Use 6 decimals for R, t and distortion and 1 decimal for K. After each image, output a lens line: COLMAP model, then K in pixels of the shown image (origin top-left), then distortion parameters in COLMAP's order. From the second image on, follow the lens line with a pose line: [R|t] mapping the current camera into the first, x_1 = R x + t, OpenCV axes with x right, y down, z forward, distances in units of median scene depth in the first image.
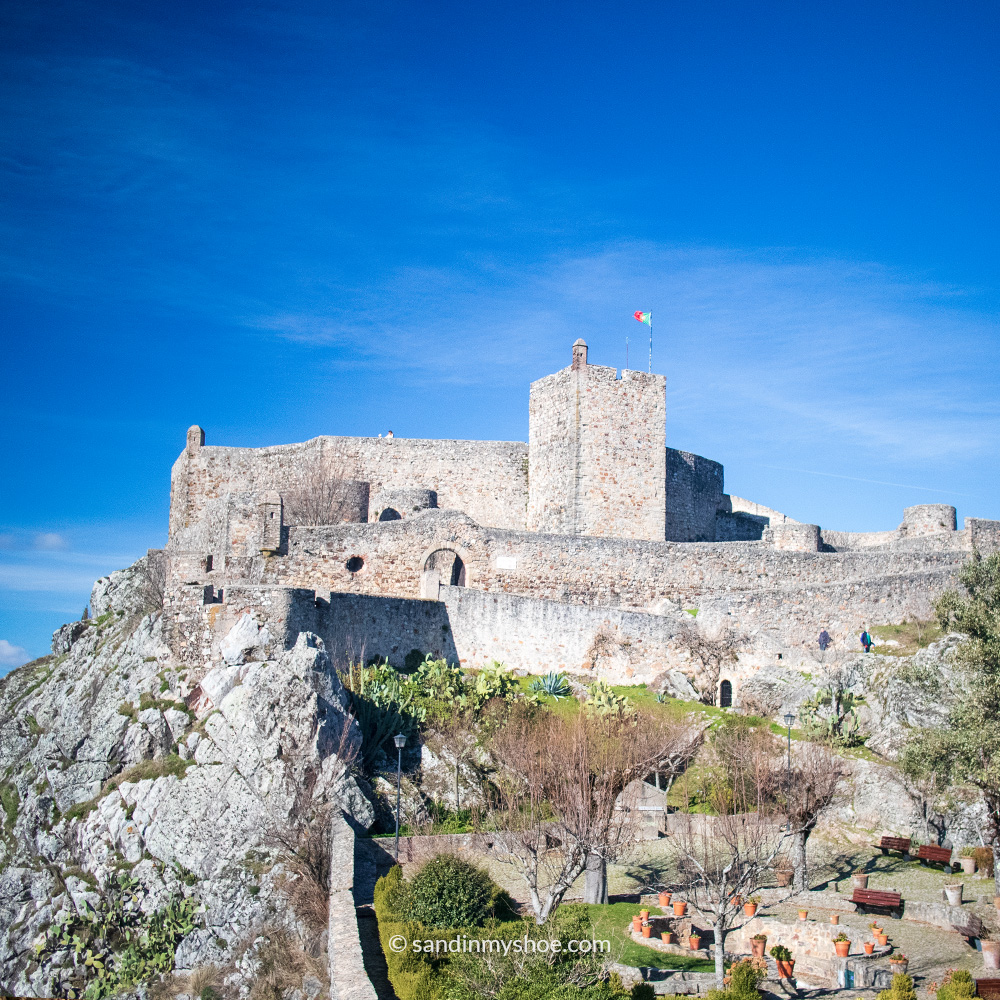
lens RADIAL K [[2009.8, 0, 500.0], [0, 2009.8, 500.0], [0, 0, 1]] dist [0.003618, 0.411479]
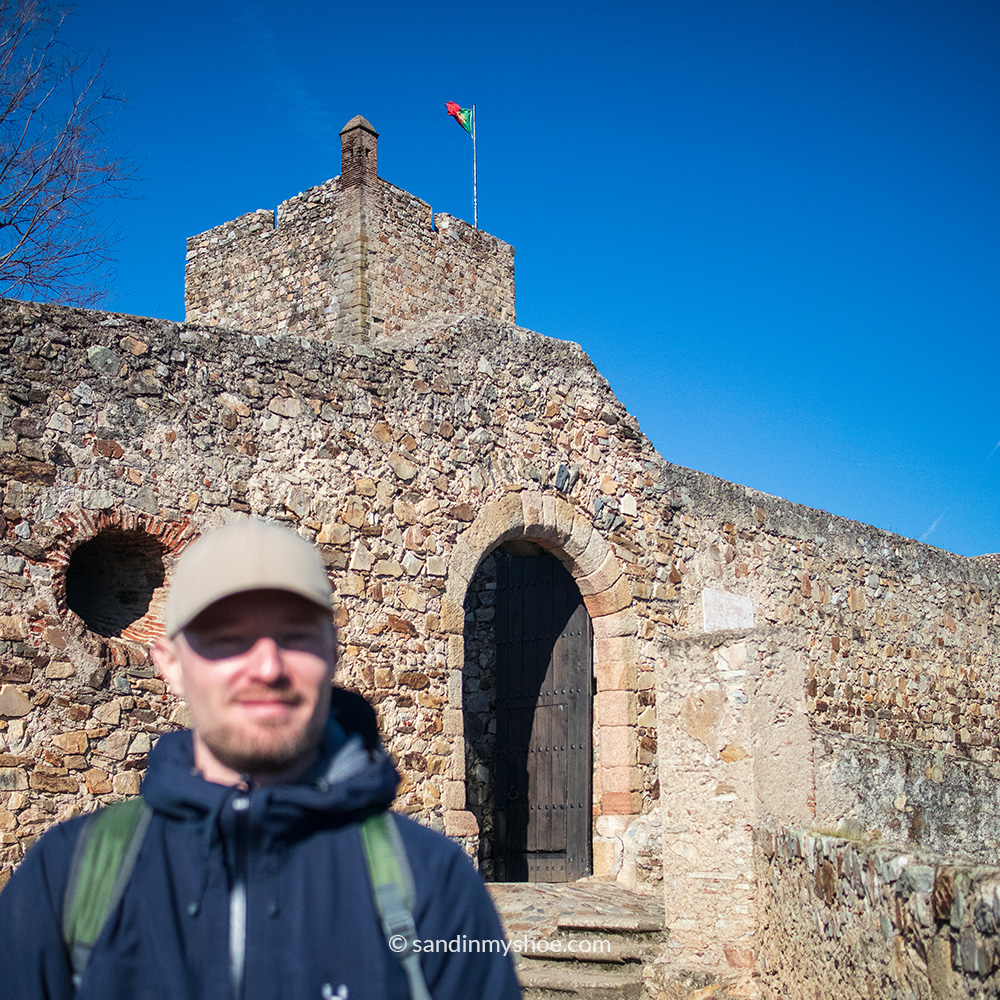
lens RADIAL K [[1632.1, 0, 544.1], [0, 1632.1, 502.9], [0, 0, 1]] dist [0.024163, -0.022615]
pose [[0.882256, 0.060654, 0.466847, -0.100731], [-0.019447, 0.995514, -0.092590, 0.036945], [-0.470369, 0.072609, 0.879478, 0.887987]]
